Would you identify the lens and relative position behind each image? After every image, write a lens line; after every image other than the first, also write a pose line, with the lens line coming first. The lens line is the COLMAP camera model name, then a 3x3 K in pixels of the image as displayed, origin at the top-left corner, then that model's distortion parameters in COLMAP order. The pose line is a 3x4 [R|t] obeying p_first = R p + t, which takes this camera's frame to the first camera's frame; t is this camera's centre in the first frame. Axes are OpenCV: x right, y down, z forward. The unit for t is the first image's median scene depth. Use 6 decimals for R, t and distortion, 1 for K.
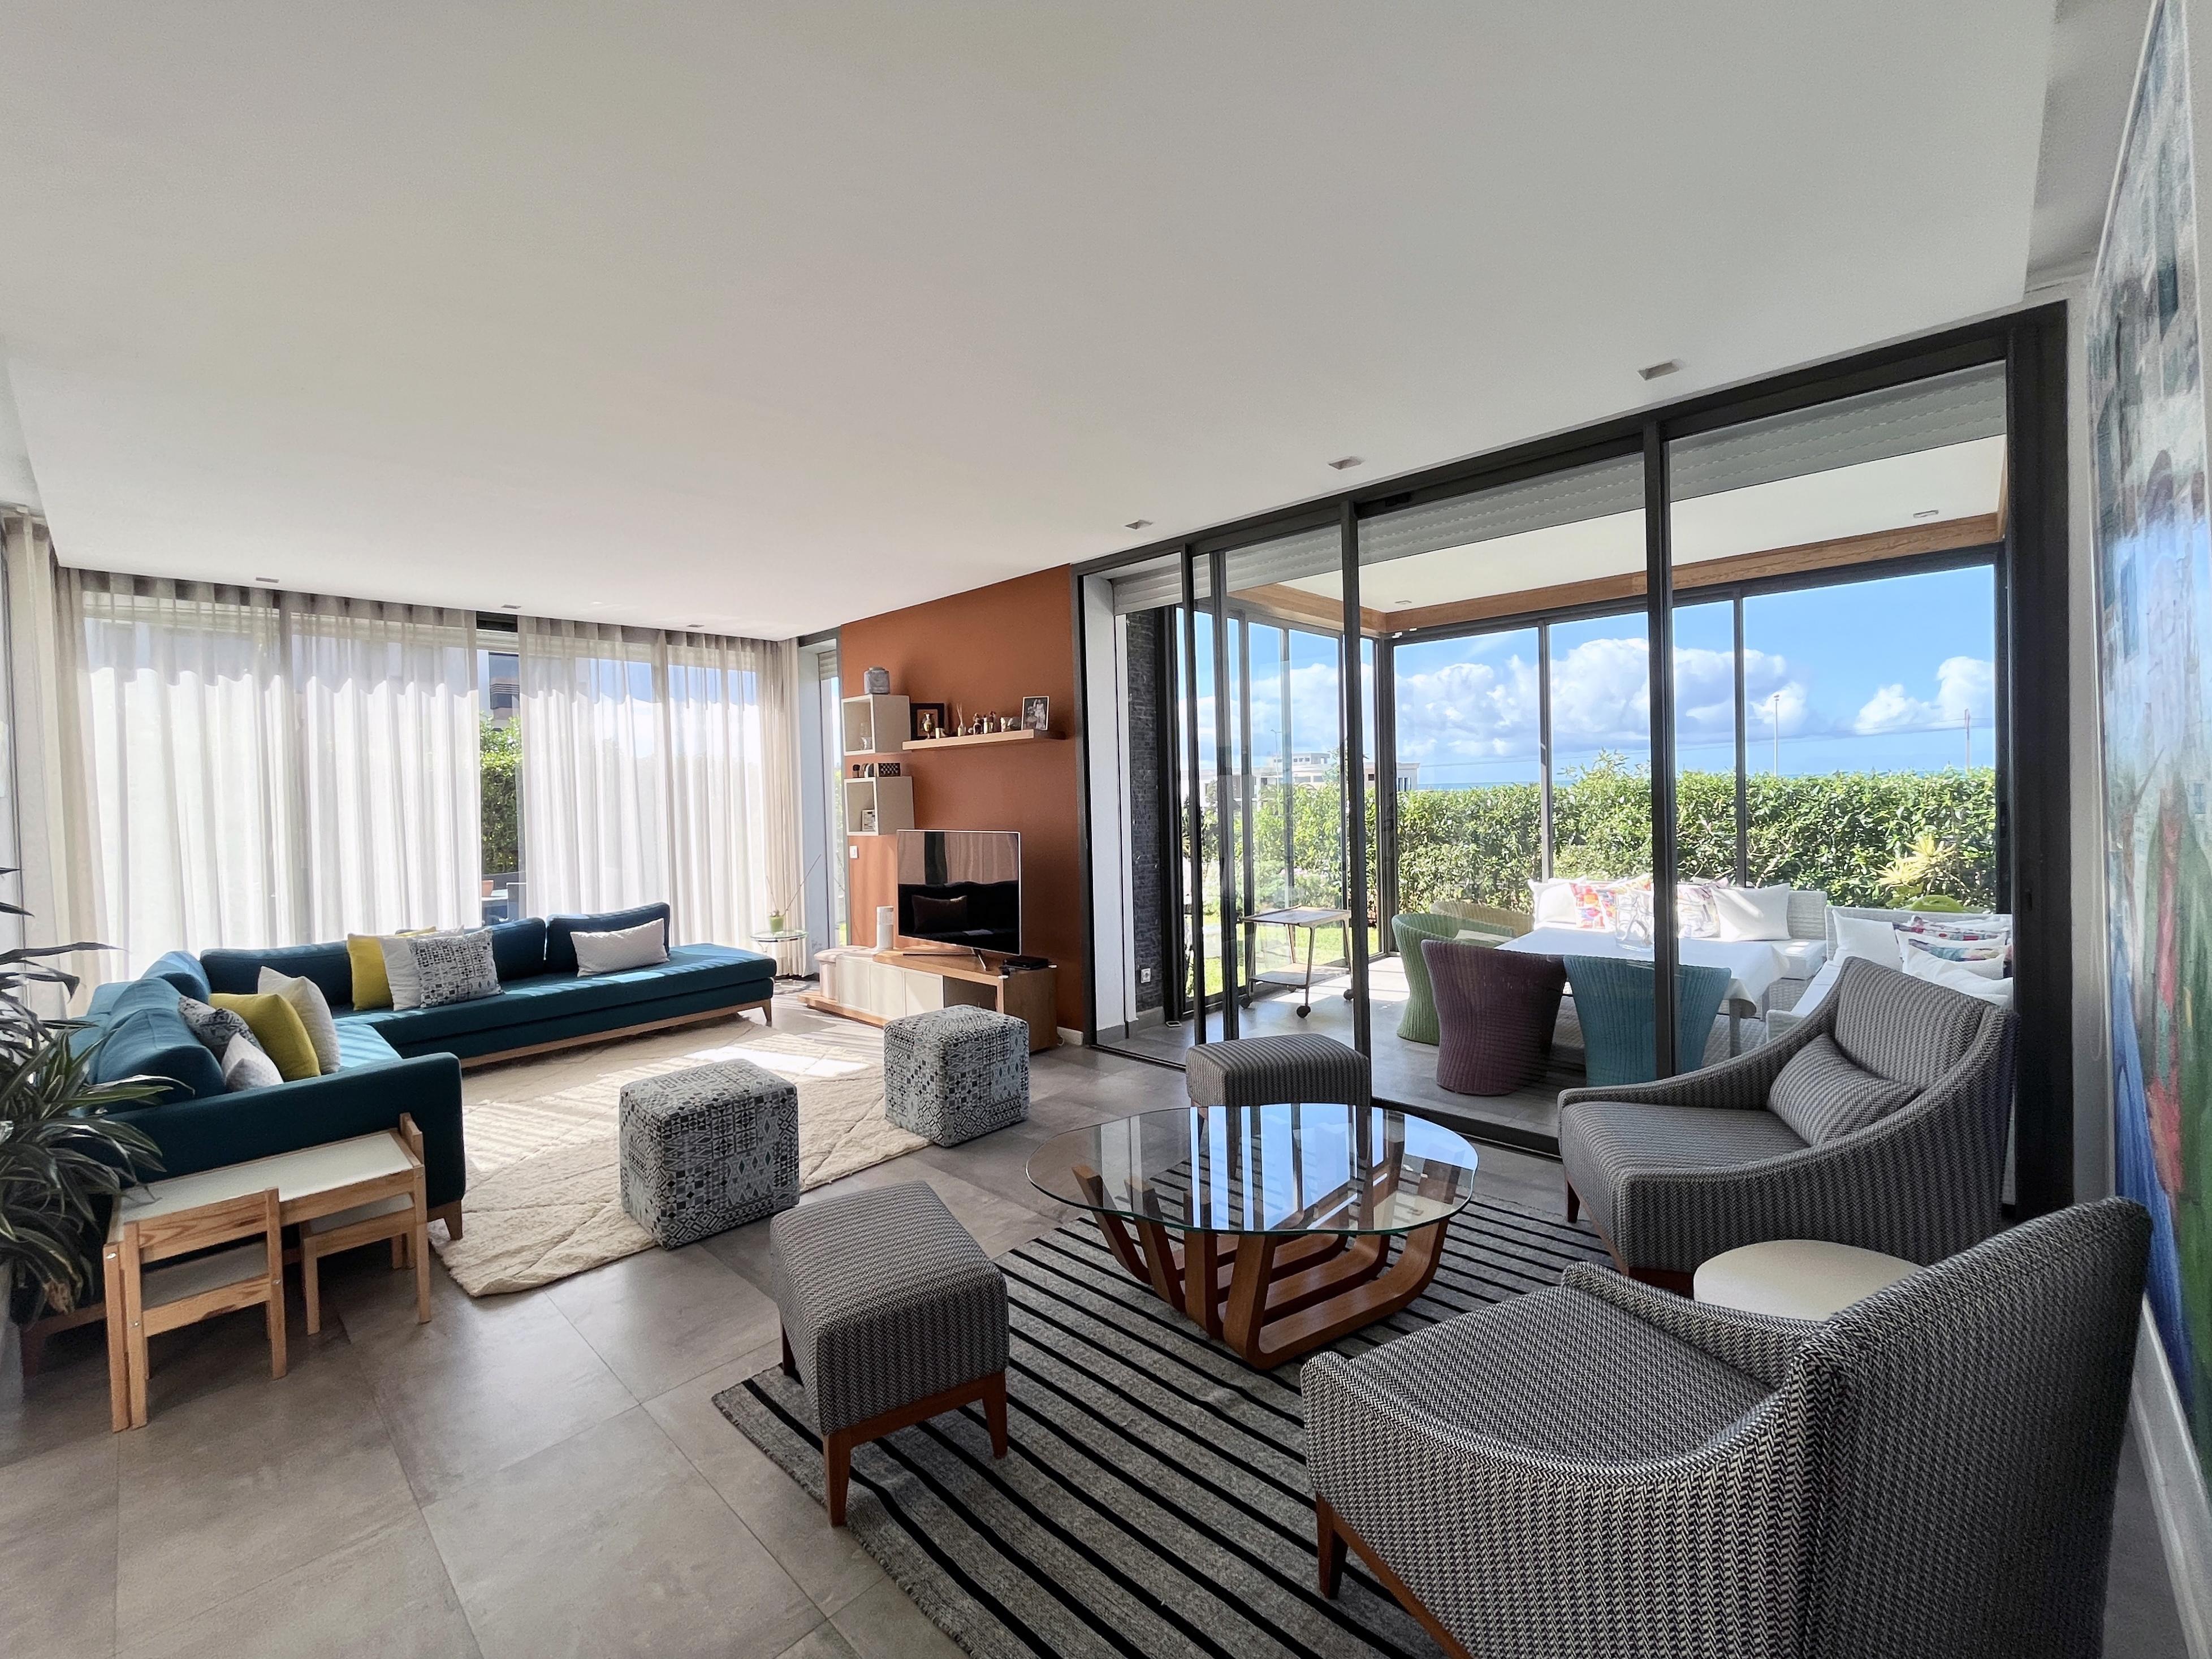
lens RADIAL K [[899.7, 0, 1104.6], [0, 899.7, 817.2], [0, 0, 1]] dist [0.000529, 0.000111]
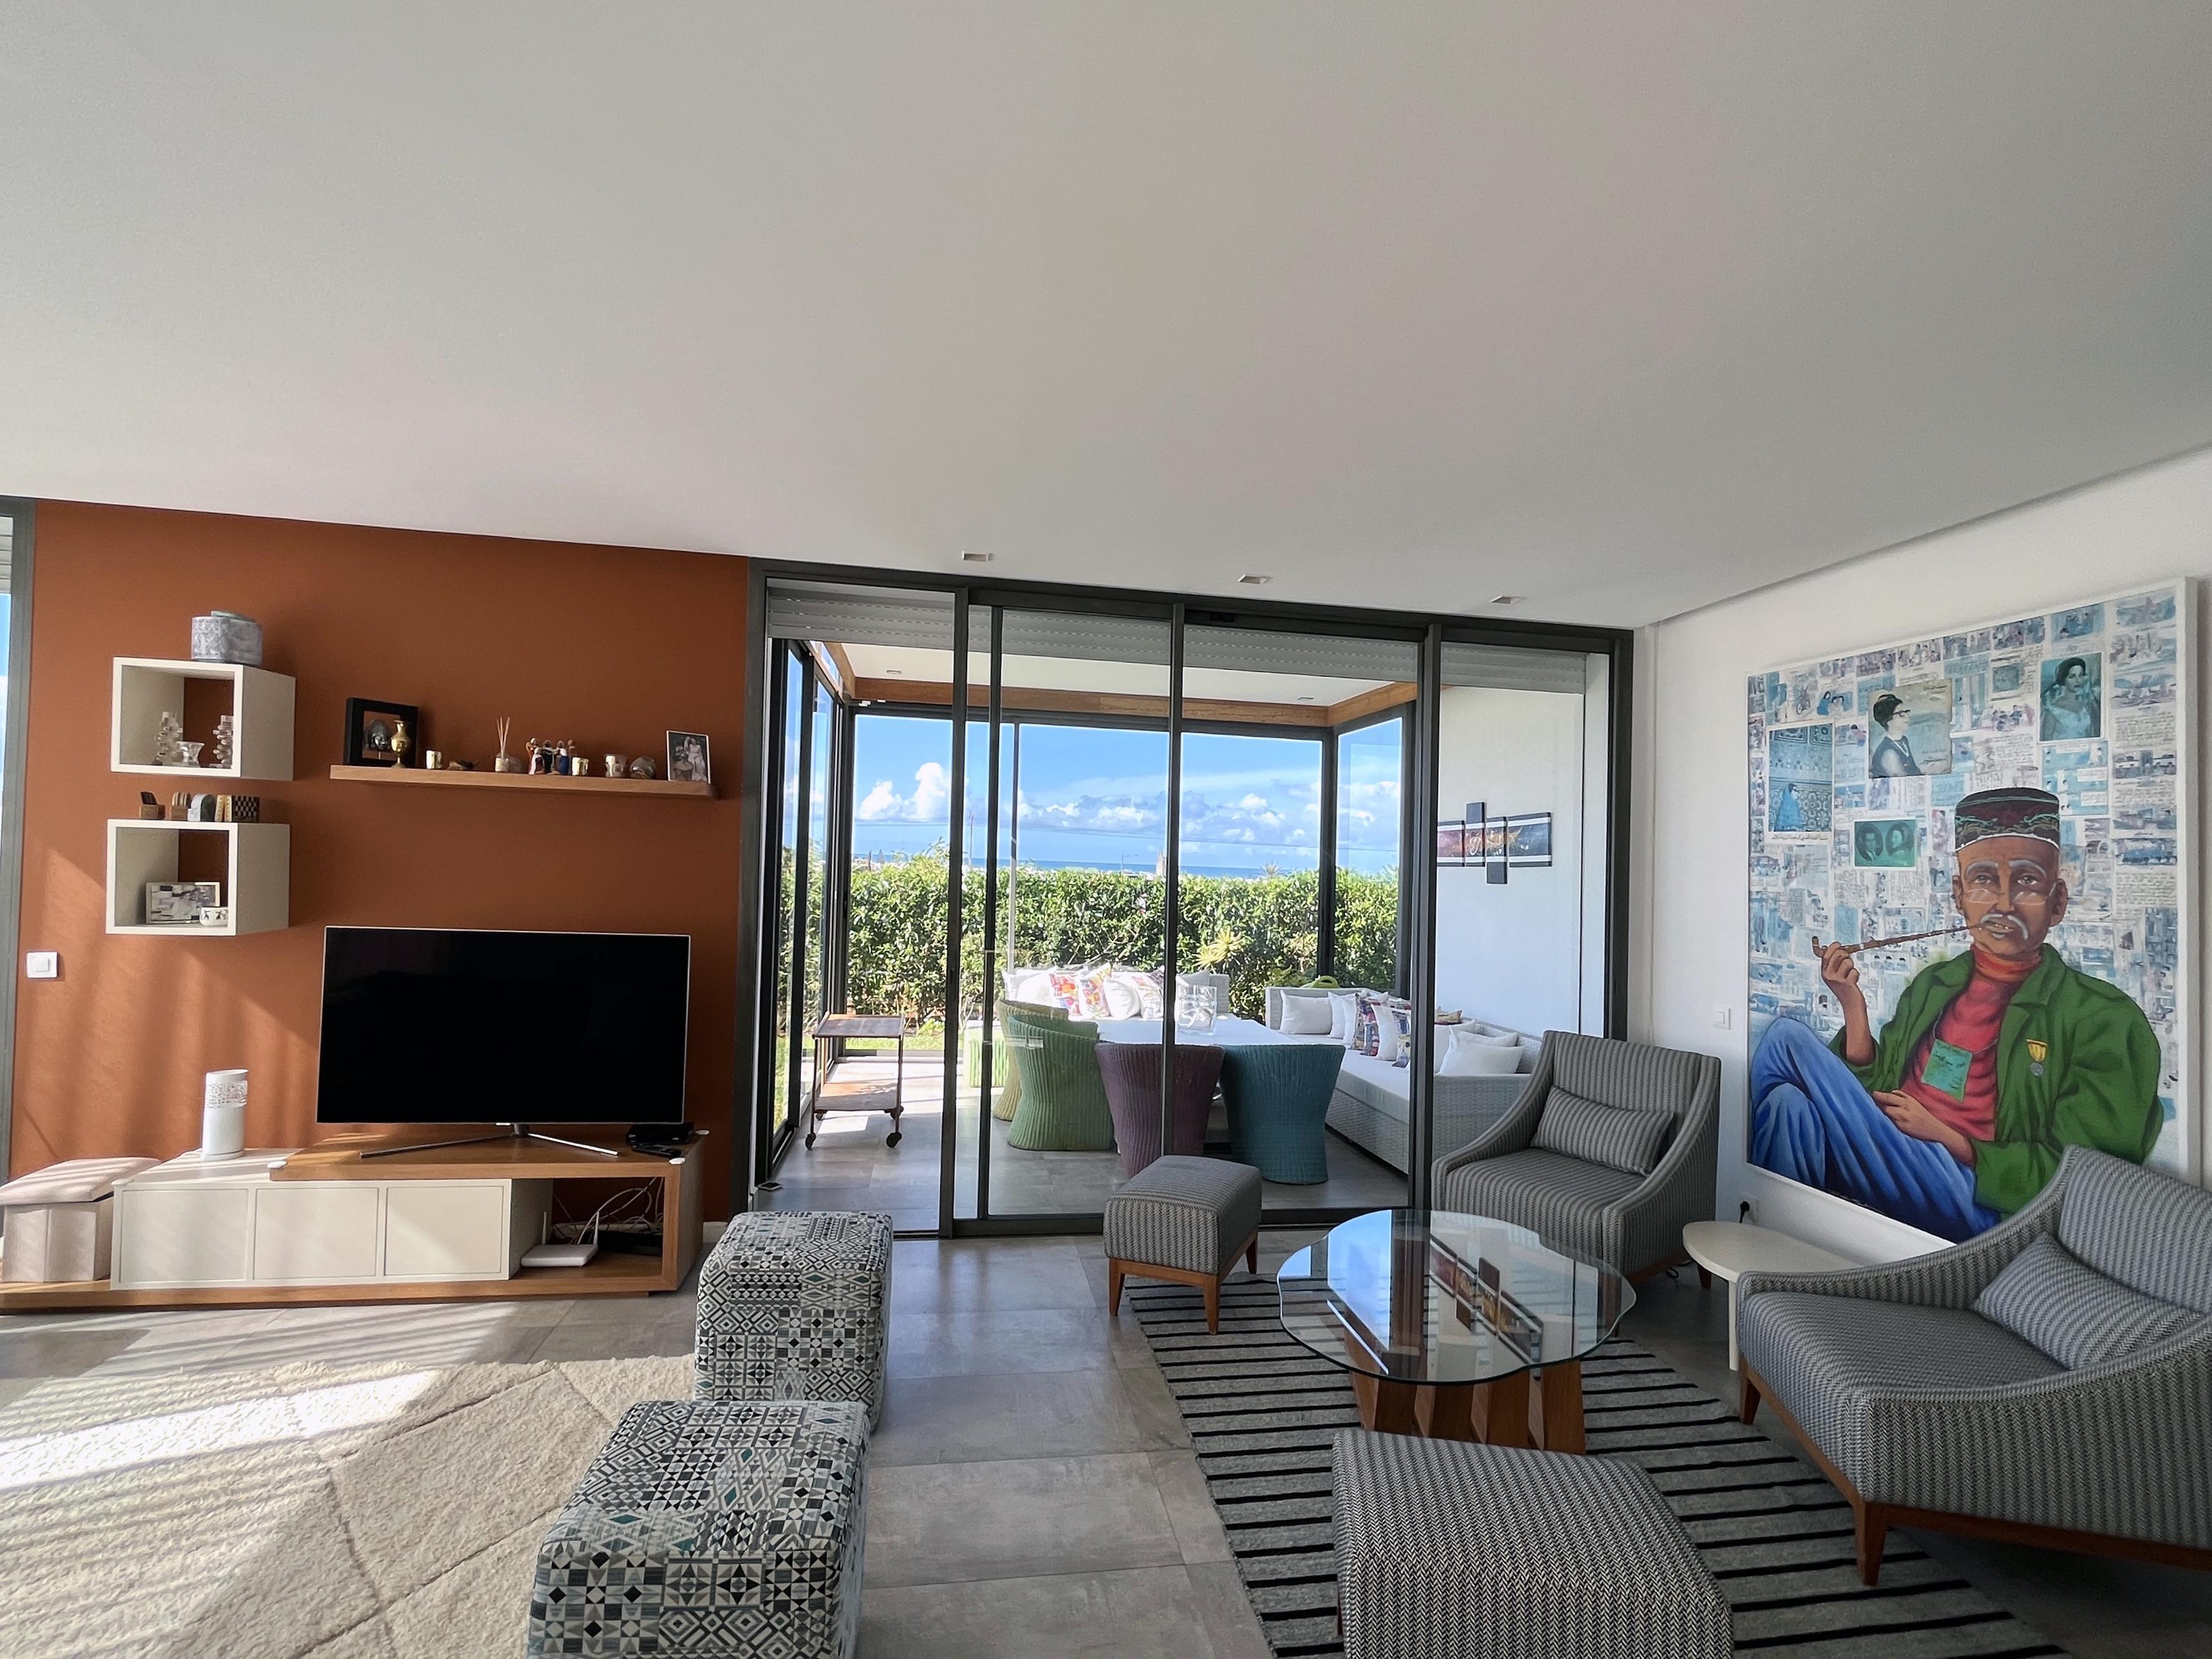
lens RADIAL K [[1006.1, 0, 1098.1], [0, 1006.1, 848.7], [0, 0, 1]] dist [-0.001757, -0.000235]
pose [[0.616065, 0.059305, 0.785459, -0.436225], [-0.029989, 0.998205, -0.051846, -0.015830], [-0.787124, 0.008385, 0.616738, 0.268836]]
